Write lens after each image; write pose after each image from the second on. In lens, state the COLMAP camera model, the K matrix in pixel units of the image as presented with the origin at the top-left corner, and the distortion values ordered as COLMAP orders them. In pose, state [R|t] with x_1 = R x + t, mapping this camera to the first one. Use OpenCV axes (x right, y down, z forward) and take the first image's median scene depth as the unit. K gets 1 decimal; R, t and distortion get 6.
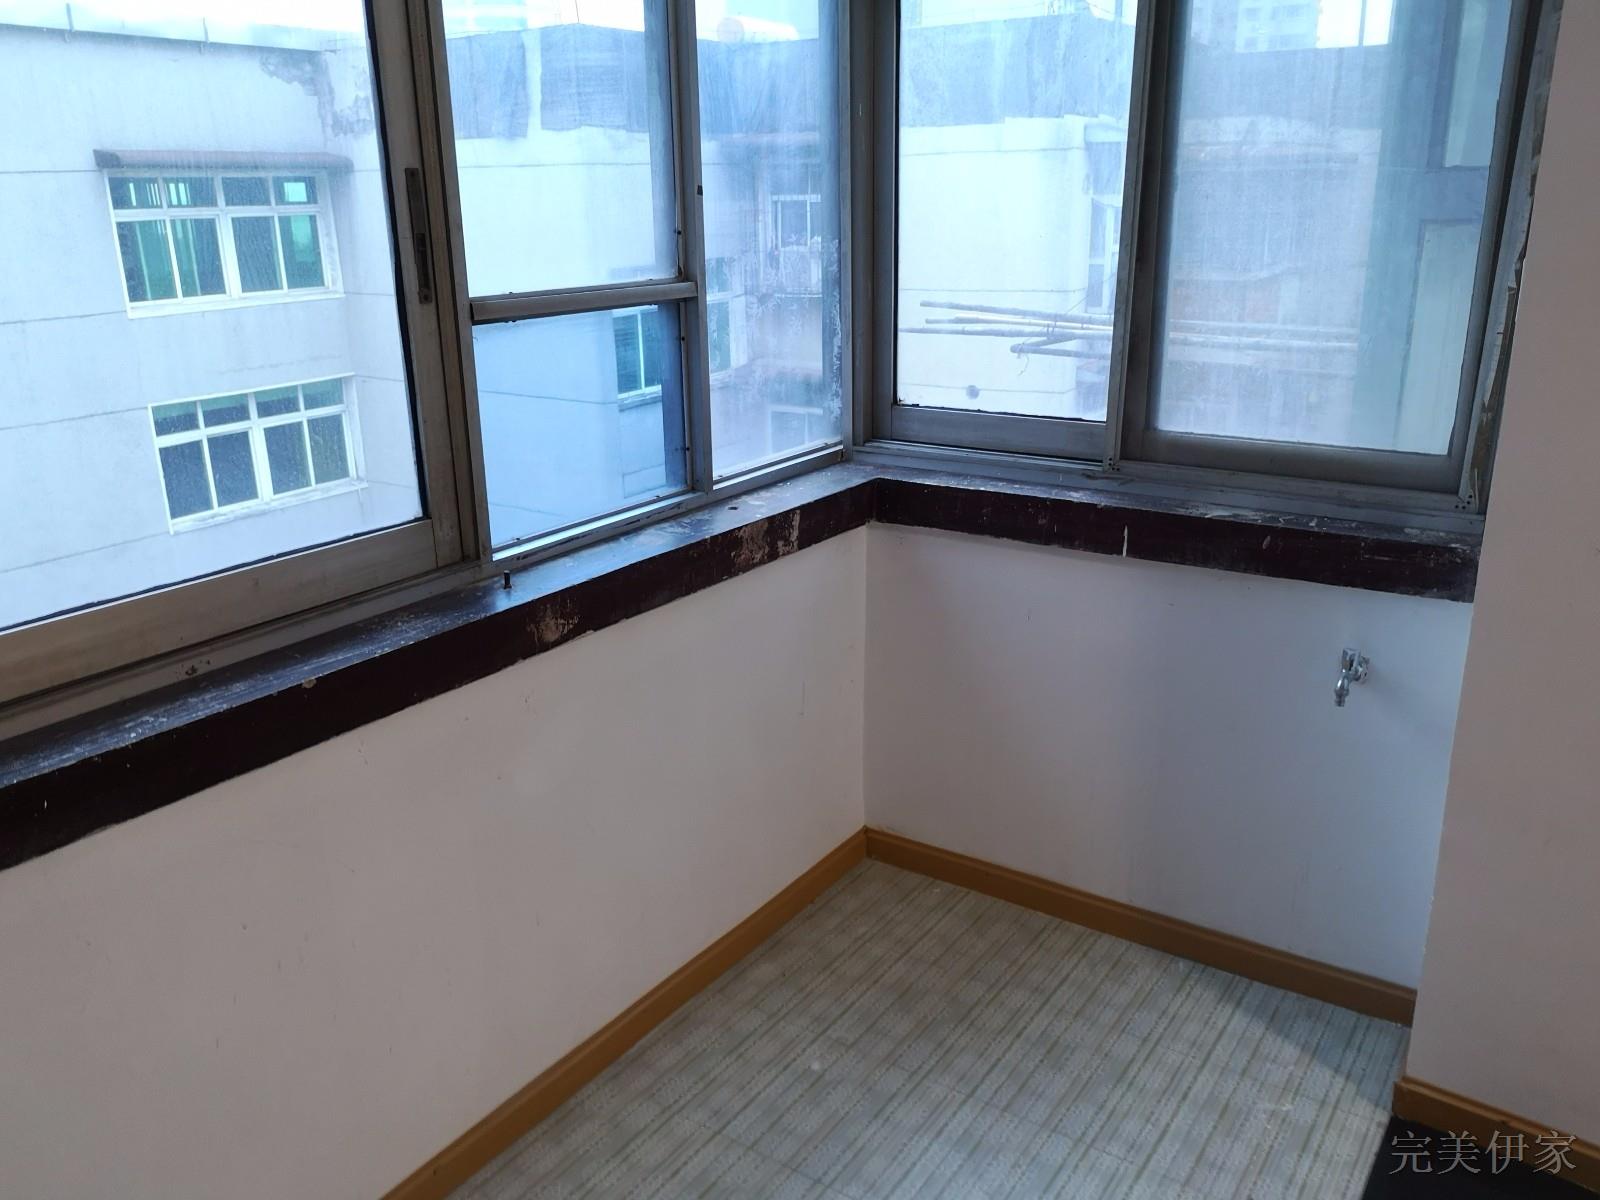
lens RADIAL K [[1280.7, 0, 800.1], [0, 1280.7, 604.5], [0, 0, 1]] dist [0.004110, 0.000472]
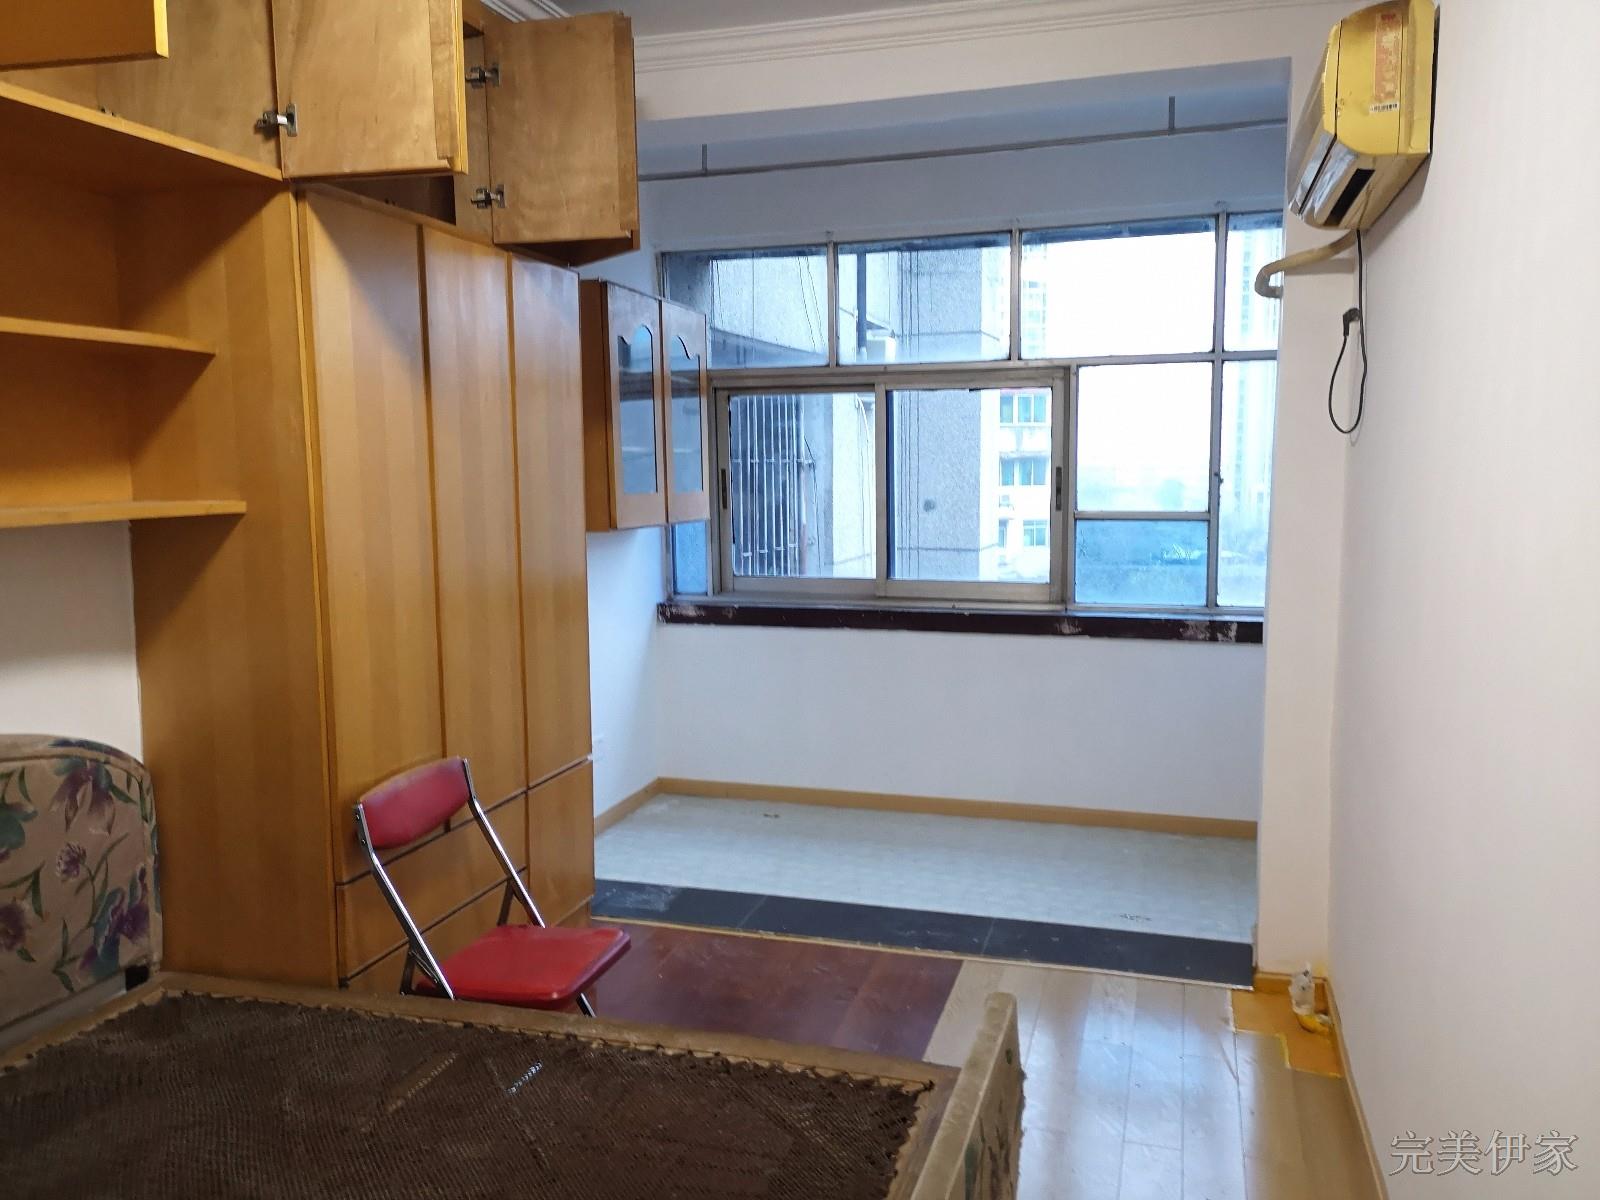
lens RADIAL K [[1280.7, 0, 800.1], [0, 1280.7, 600.6], [0, 0, 1]] dist [0.004110, 0.000472]
pose [[0.300342, 0.123654, -0.945782, 1.819826], [-0.290585, 0.956288, 0.032750, 0.031115], [0.908490, 0.264994, 0.323146, -0.342629]]
